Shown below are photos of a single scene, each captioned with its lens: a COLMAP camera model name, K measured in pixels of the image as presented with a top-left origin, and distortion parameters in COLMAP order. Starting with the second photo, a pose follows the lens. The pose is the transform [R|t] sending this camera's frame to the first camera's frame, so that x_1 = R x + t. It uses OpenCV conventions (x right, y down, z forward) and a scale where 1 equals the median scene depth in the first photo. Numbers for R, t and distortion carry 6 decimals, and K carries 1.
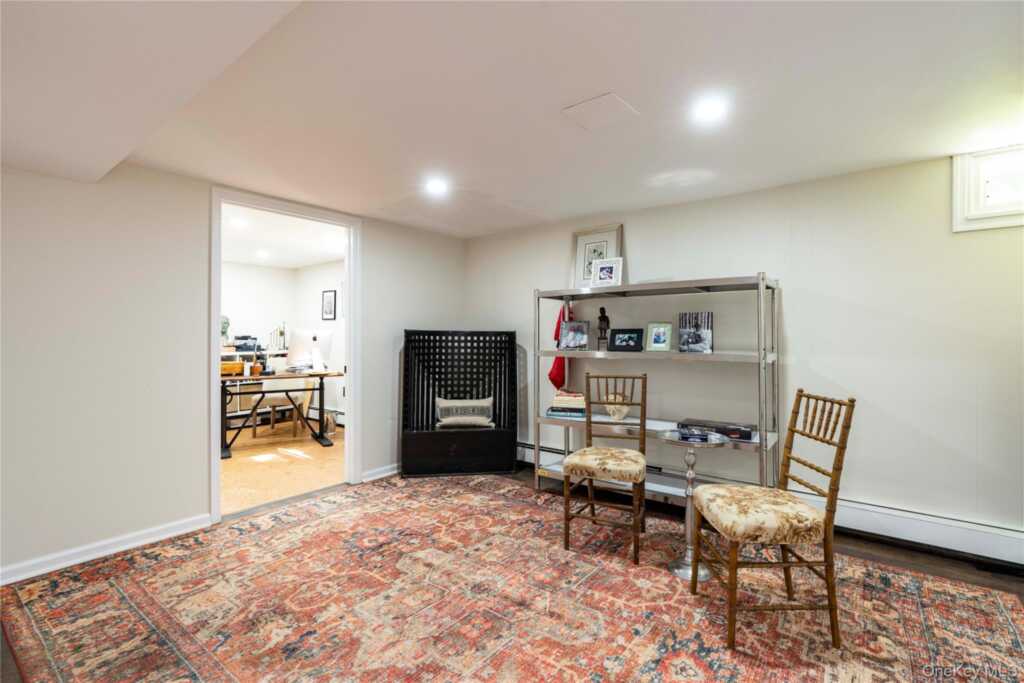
lens RADIAL K [[468.8, 0, 507.9], [0, 468.8, 335.7], [0, 0, 1]] dist [-0.012988, 0.002206]
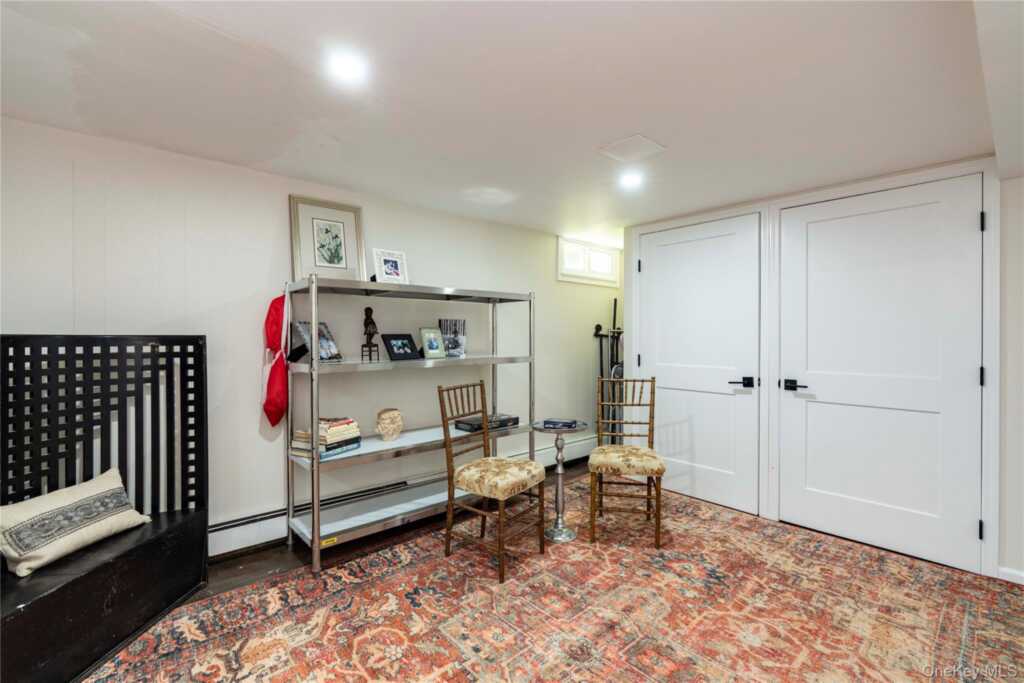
lens RADIAL K [[468.8, 0, 509.5], [0, 468.8, 342.5], [0, 0, 1]] dist [-0.012988, 0.002206]
pose [[0.158604, -0.013673, 0.987248, -0.634460], [-0.000736, 0.999902, 0.013967, -0.012593], [-0.987342, -0.002942, 0.158578, 0.714937]]
